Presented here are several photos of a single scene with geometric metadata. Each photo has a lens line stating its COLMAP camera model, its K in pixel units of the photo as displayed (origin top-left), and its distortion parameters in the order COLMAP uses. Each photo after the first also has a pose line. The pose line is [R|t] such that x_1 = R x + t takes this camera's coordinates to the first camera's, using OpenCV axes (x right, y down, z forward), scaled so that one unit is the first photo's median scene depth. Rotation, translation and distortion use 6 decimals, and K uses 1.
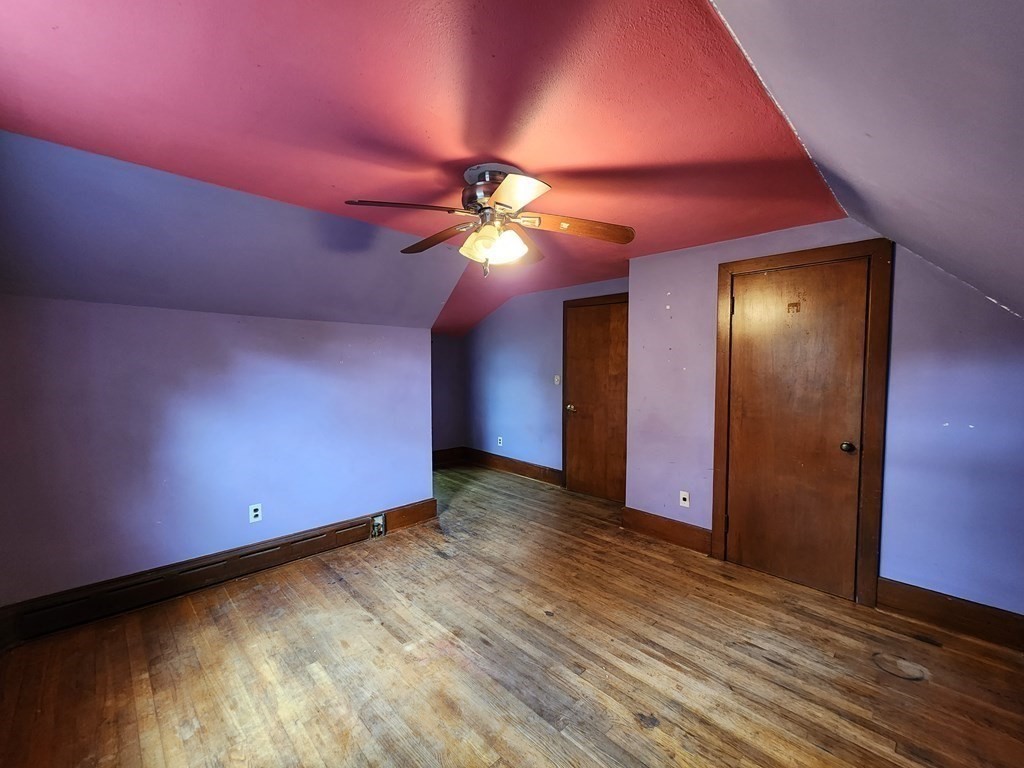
lens RADIAL K [[421.2, 0, 510.9], [0, 421.2, 383.7], [0, 0, 1]] dist [0.001774, -0.000817]
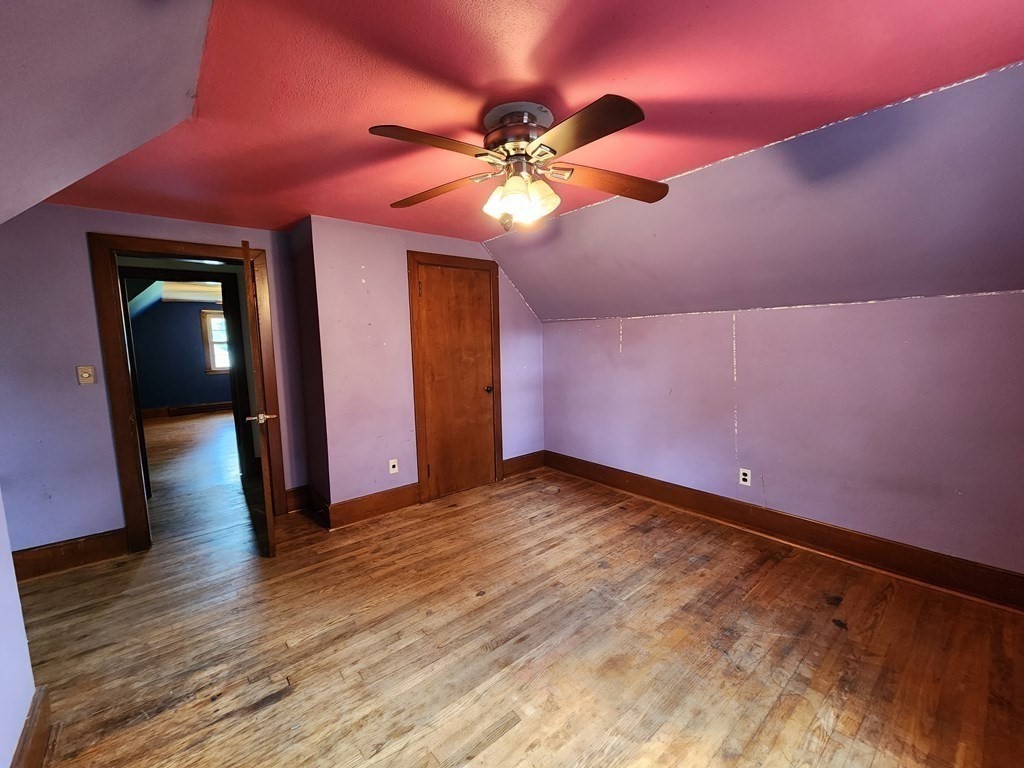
lens RADIAL K [[421.2, 0, 510.9], [0, 421.2, 383.7], [0, 0, 1]] dist [0.001774, -0.000817]
pose [[0.078257, -0.111407, 0.990689, -0.734514], [0.070795, 0.991849, 0.105945, -0.032348], [-0.994416, 0.061845, 0.085506, 0.734359]]
